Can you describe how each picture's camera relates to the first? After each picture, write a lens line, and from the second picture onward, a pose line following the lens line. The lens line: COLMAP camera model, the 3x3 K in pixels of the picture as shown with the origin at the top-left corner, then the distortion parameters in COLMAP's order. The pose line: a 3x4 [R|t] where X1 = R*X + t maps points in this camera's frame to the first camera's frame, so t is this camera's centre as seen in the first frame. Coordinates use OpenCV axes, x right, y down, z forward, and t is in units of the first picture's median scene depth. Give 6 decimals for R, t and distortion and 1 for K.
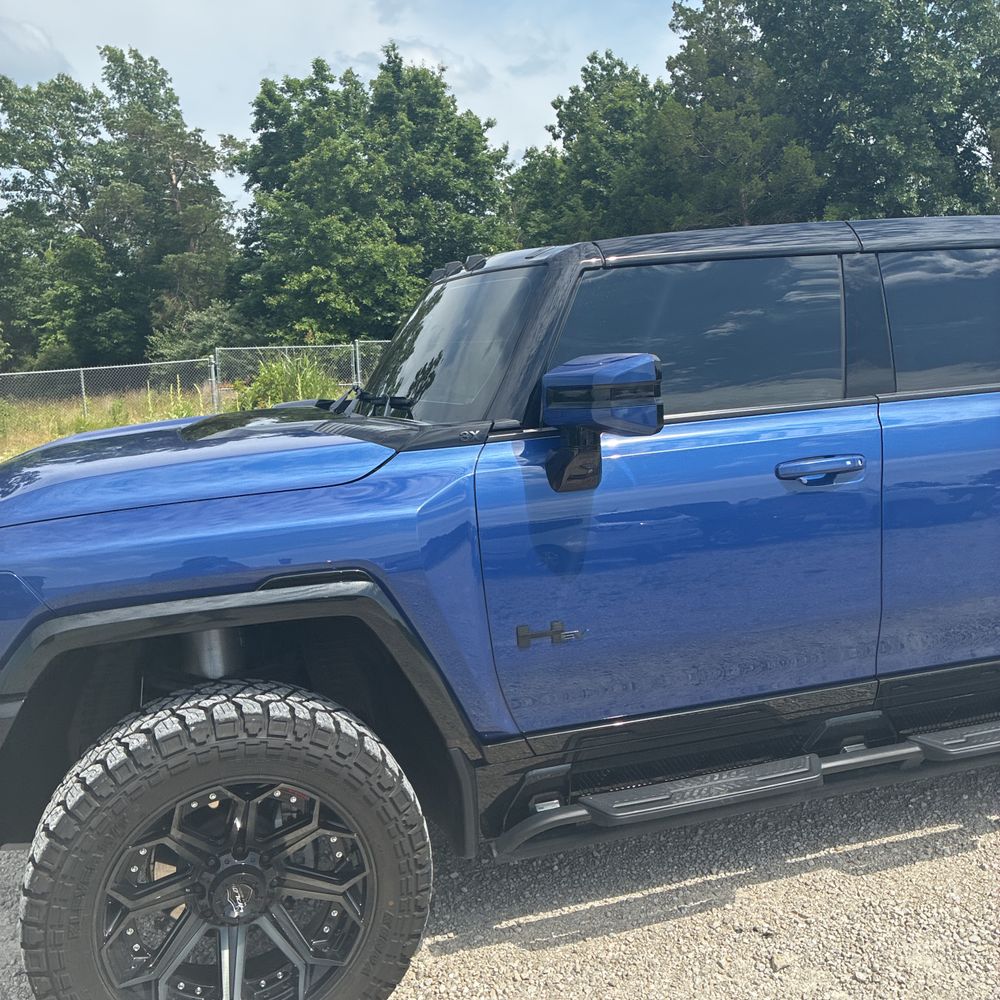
lens RADIAL K [[1054.3, 0, 440.4], [0, 1054.3, 489.9], [0, 0, 1]] dist [0.041761, -0.036288]
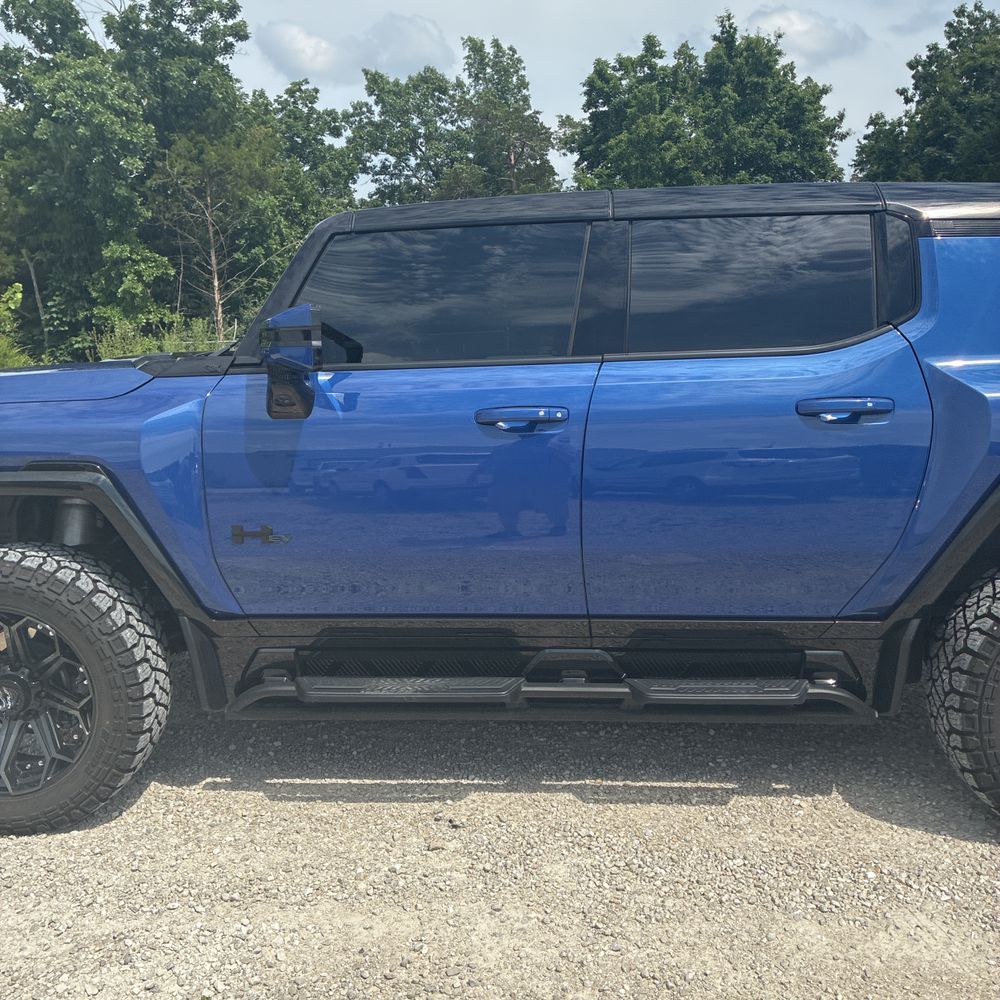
lens RADIAL K [[1054.3, 0, 440.4], [0, 1054.3, 489.9], [0, 0, 1]] dist [0.041761, -0.036288]
pose [[0.928422, 0.086454, -0.361328, 0.100201], [-0.079559, 0.996252, 0.033946, 0.003703], [0.362909, -0.002769, 0.931821, -0.008131]]
